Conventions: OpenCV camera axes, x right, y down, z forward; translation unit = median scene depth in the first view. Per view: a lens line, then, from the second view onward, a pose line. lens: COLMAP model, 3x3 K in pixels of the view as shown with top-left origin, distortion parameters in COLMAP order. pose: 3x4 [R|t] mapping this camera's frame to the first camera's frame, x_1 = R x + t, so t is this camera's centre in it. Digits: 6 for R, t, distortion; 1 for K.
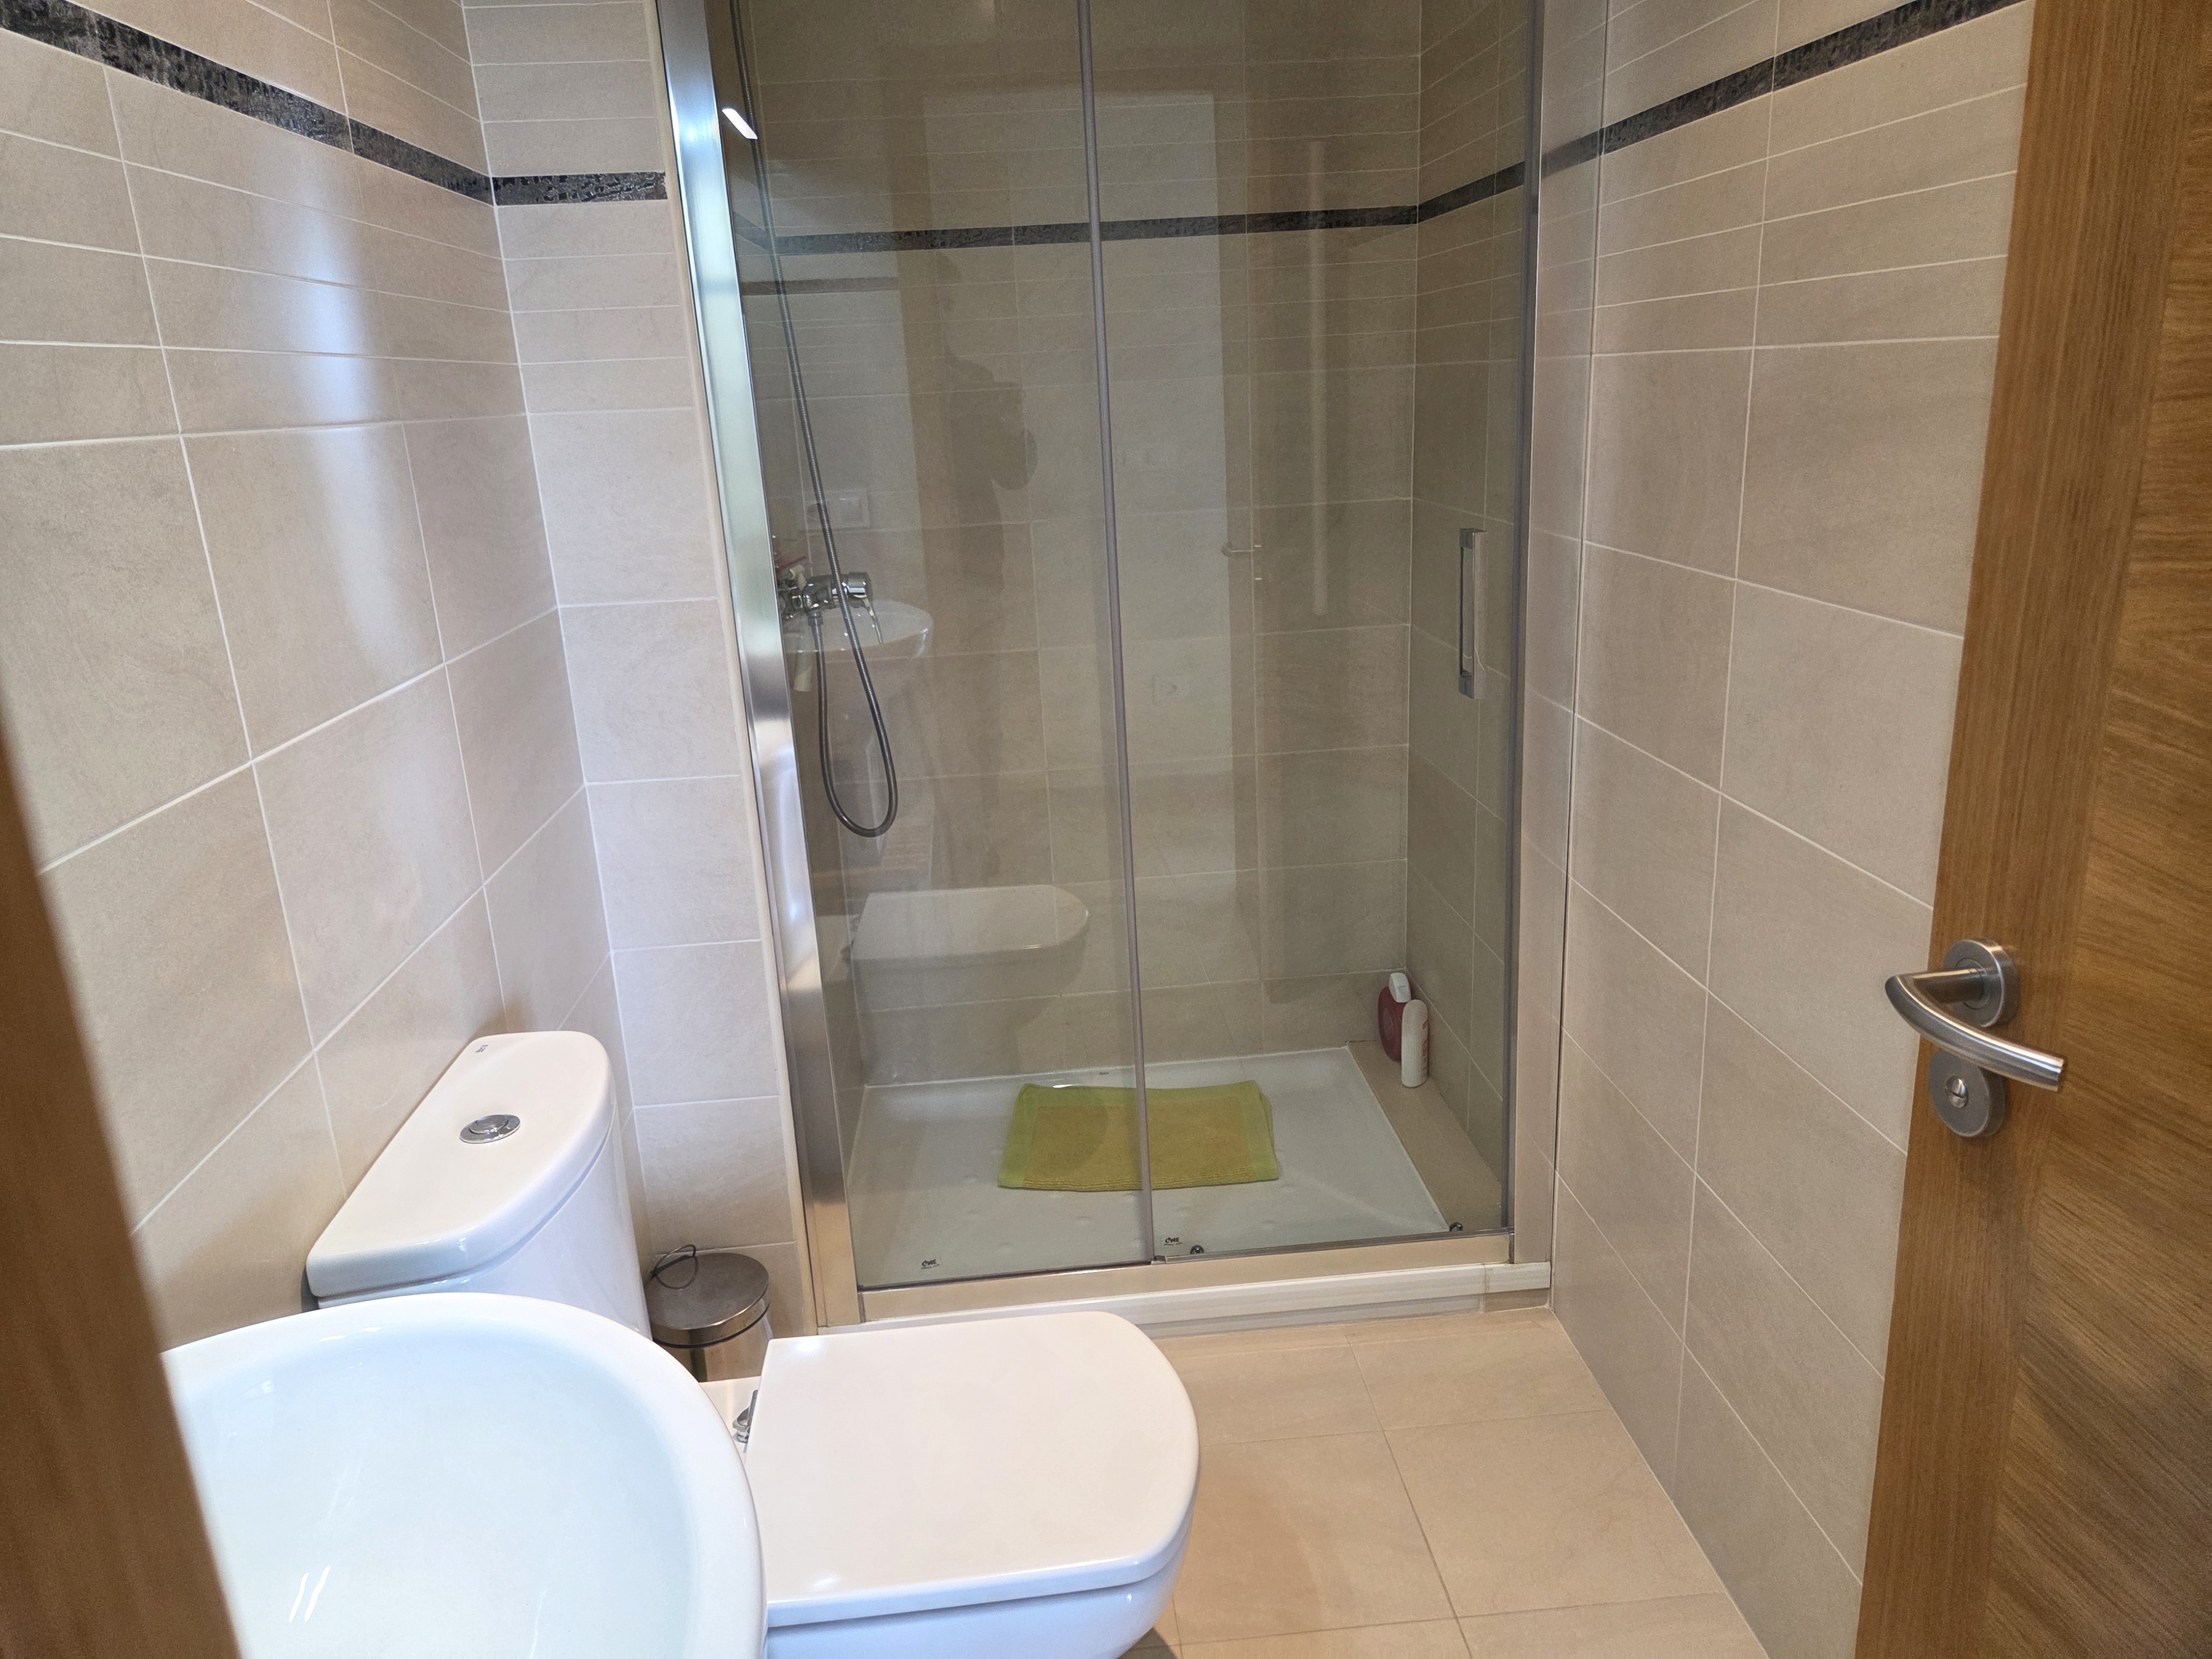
lens RADIAL K [[1484.0, 0, 1106.2], [0, 1484.0, 807.6], [0, 0, 1]] dist [0.021968, -0.034971]
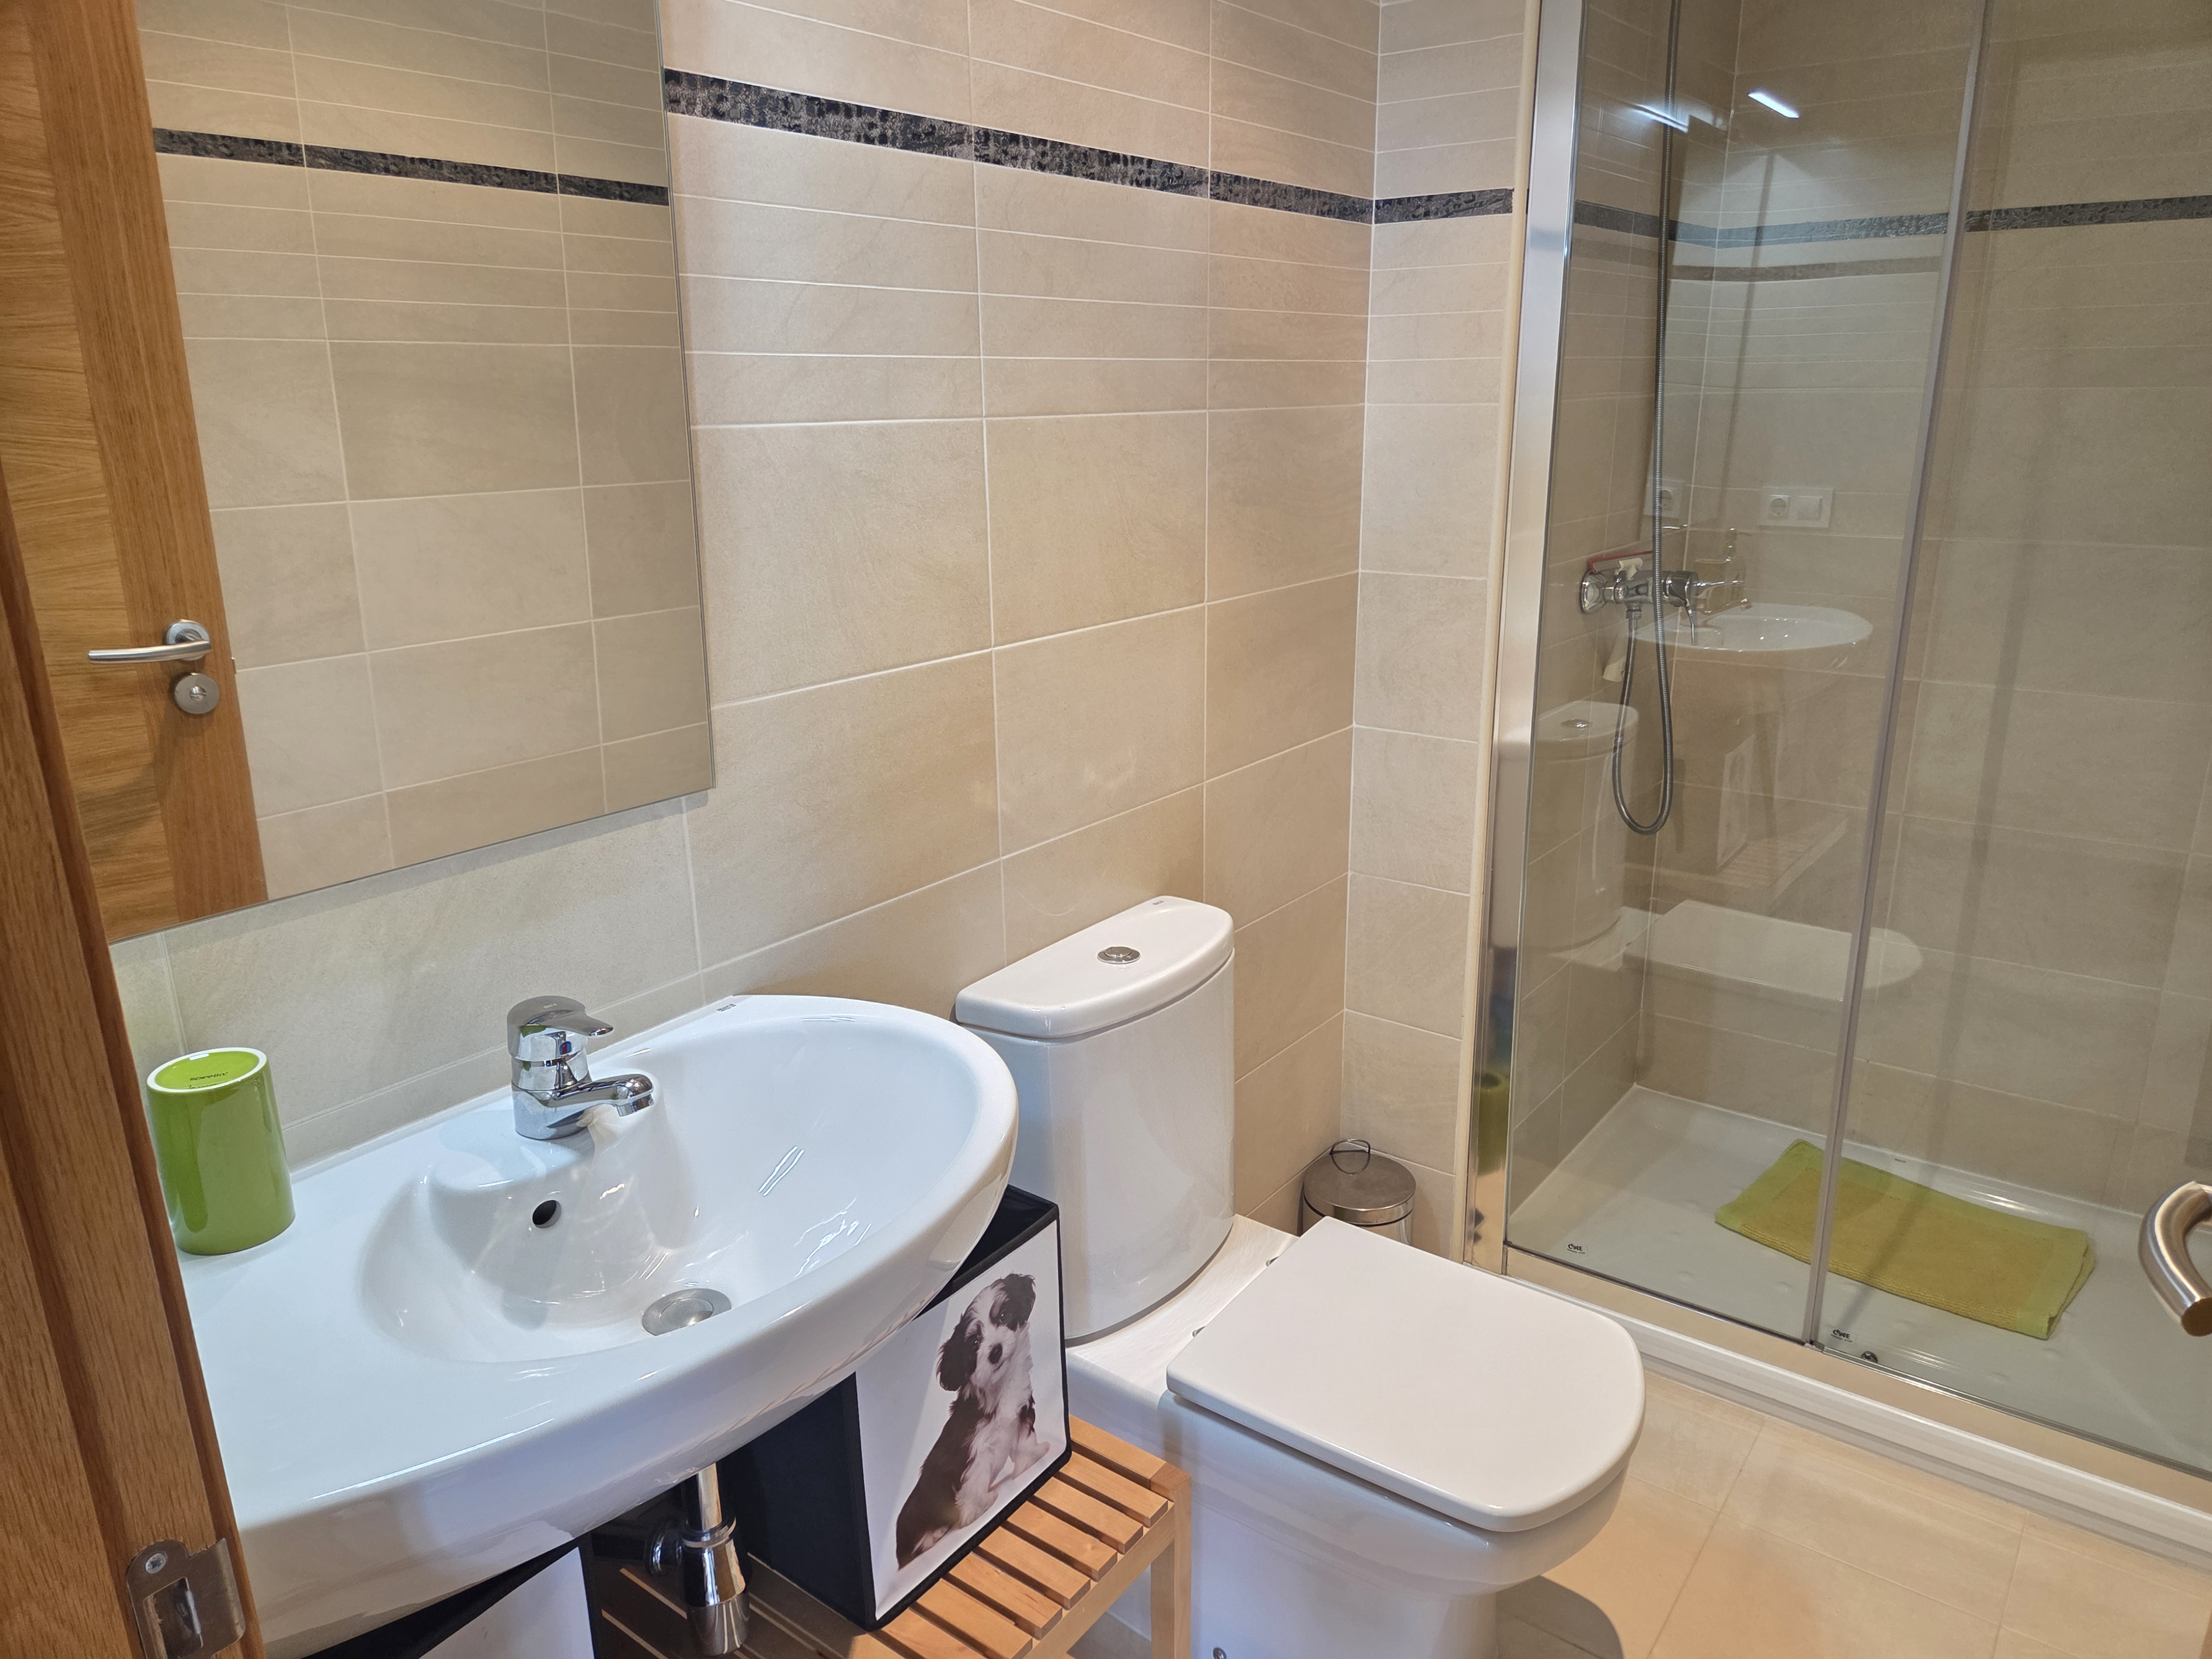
lens RADIAL K [[1484.9, 0, 1105.8], [0, 1484.9, 830.3], [0, 0, 1]] dist [0.021060, -0.029001]
pose [[0.746278, 0.224741, -0.626546, 0.274291], [-0.203928, 0.973210, 0.106191, -0.022025], [0.633626, 0.048522, 0.772116, -0.014734]]
